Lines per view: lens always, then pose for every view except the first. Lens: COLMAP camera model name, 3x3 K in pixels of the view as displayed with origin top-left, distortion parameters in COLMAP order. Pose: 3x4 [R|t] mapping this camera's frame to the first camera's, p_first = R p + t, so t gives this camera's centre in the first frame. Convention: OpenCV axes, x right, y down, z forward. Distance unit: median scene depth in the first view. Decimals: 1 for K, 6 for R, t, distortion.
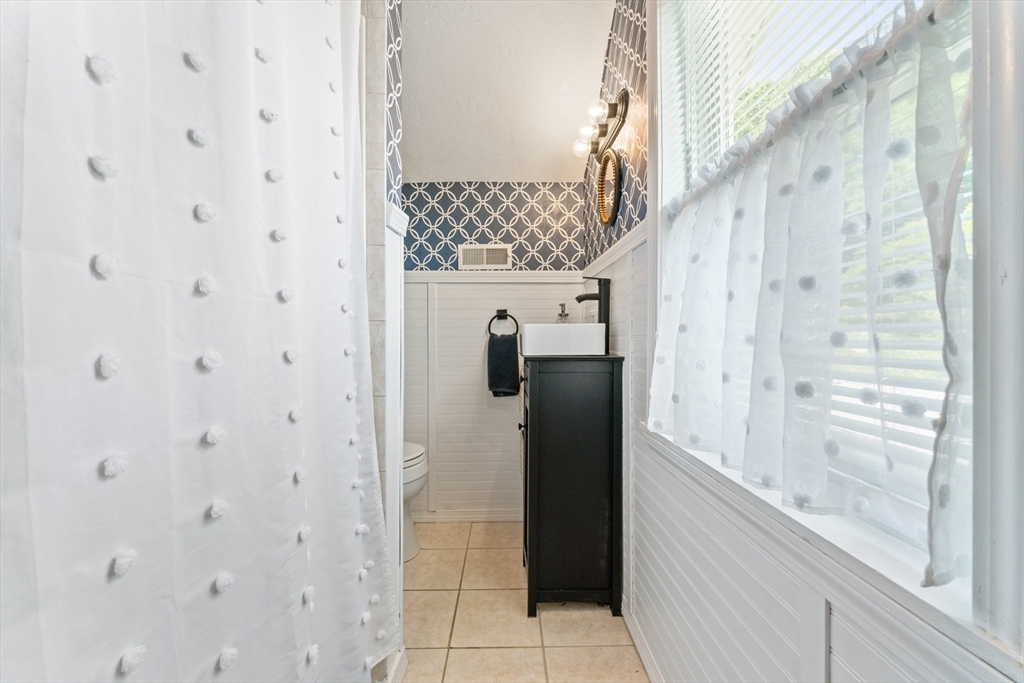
lens RADIAL K [[409.6, 0, 511.3], [0, 409.6, 338.9], [0, 0, 1]] dist [-0.007638, 0.000689]
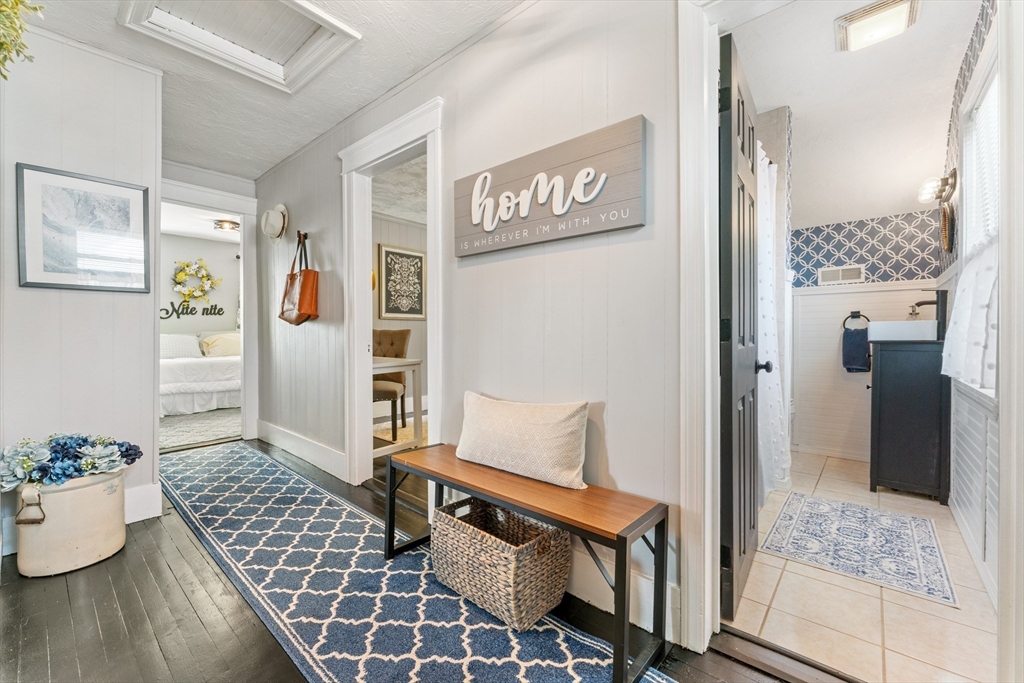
lens RADIAL K [[409.6, 0, 518.0], [0, 409.6, 339.5], [0, 0, 1]] dist [-0.007638, 0.000689]
pose [[0.741940, 0.006749, -0.670432, 0.056516], [-0.004322, 0.999977, 0.005285, 0.023409], [0.670452, -0.001024, 0.741952, -0.822169]]
